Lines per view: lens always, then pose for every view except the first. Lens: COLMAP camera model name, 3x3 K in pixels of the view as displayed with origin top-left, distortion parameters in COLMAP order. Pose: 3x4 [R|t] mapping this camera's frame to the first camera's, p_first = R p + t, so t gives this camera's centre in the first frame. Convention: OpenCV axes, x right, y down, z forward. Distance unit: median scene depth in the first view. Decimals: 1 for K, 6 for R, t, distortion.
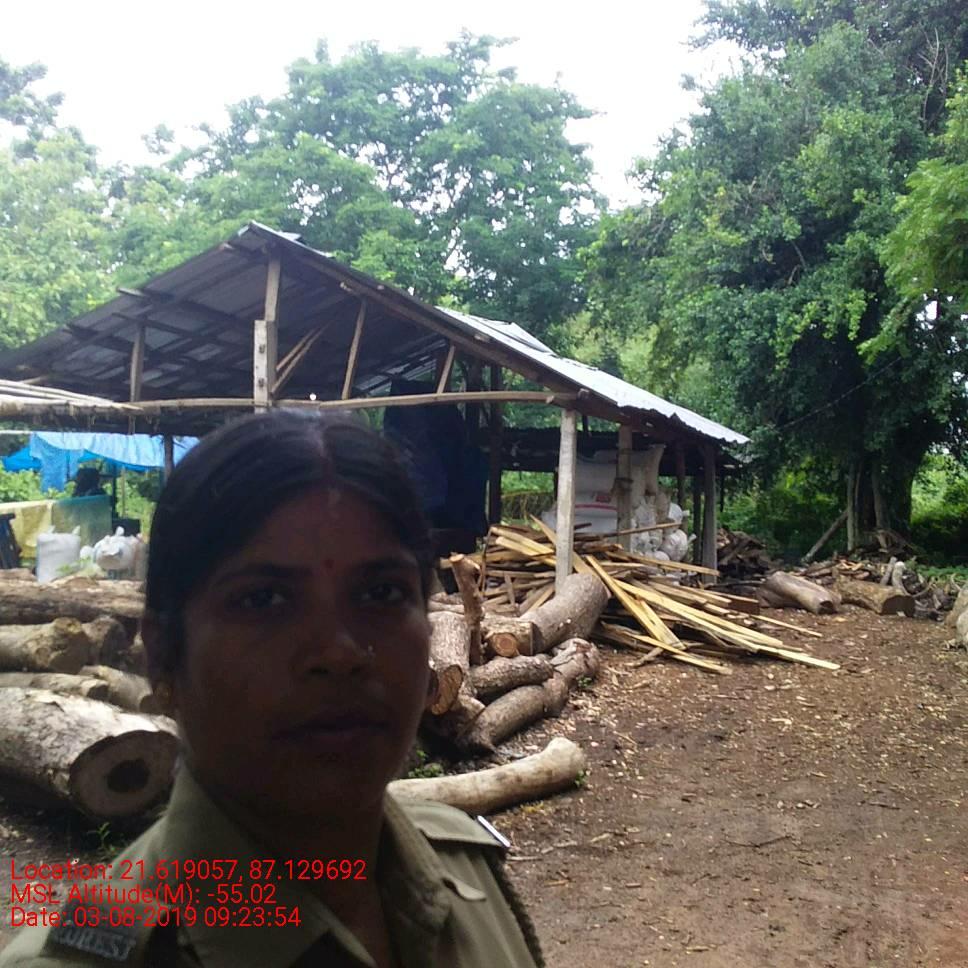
lens RADIAL K [[1199.4, 0, 451.6], [0, 1199.4, 504.8], [0, 0, 1]] dist [0.098005, -0.207123]
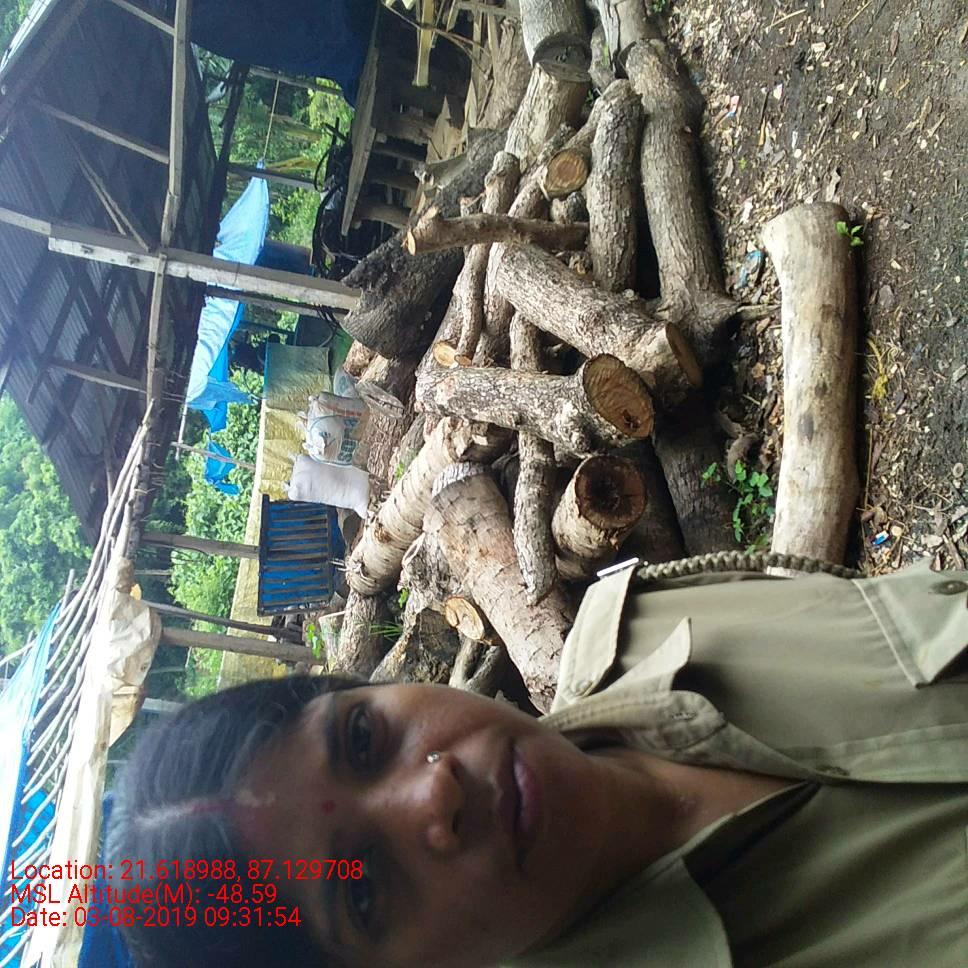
lens RADIAL K [[1153.5, 0, 471.0], [0, 1153.5, 483.6], [0, 0, 1]] dist [0.097497, -0.200565]
pose [[0.247575, -0.843264, -0.477087, 0.136190], [0.965839, 0.175895, 0.190304, -0.012153], [-0.076559, -0.507904, 0.858005, 0.310891]]
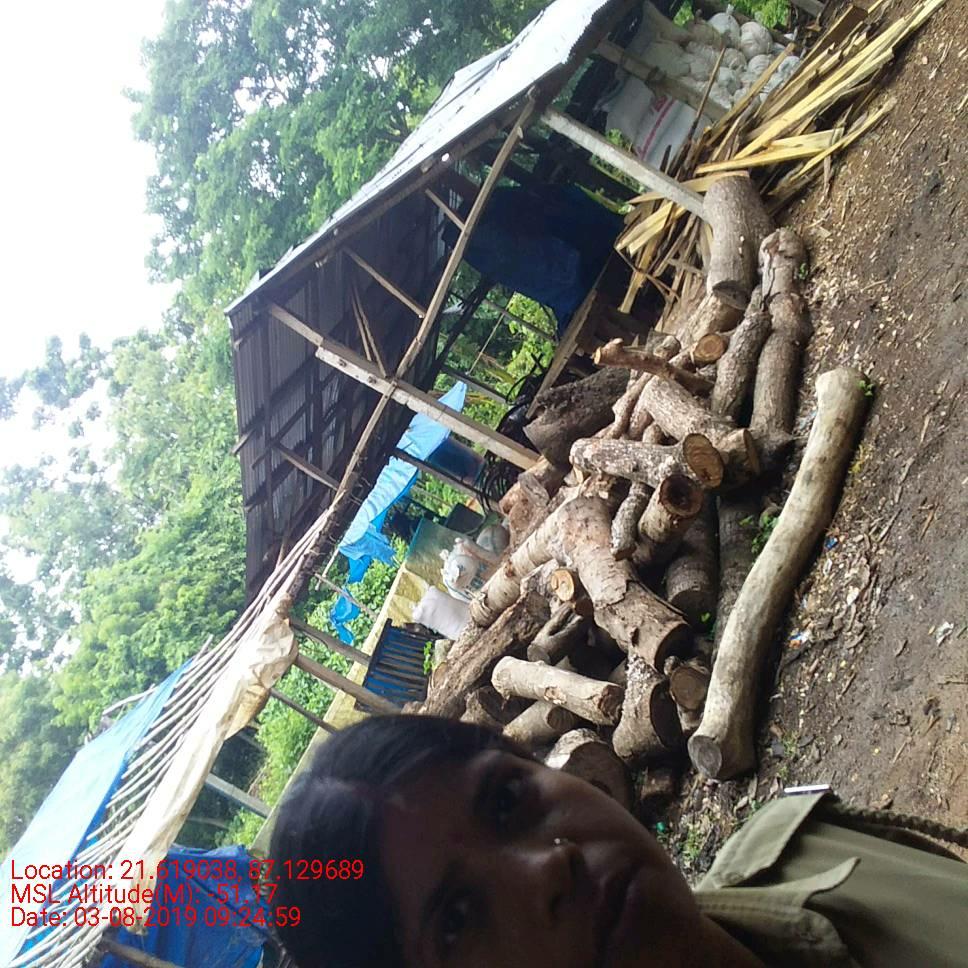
lens RADIAL K [[1199.4, 0, 451.6], [0, 1199.4, 504.8], [0, 0, 1]] dist [0.098005, -0.207123]
pose [[0.463911, -0.827540, -0.316172, 0.109002], [0.874268, 0.485280, 0.012632, -0.007823], [0.142978, -0.282279, 0.948618, 0.046415]]
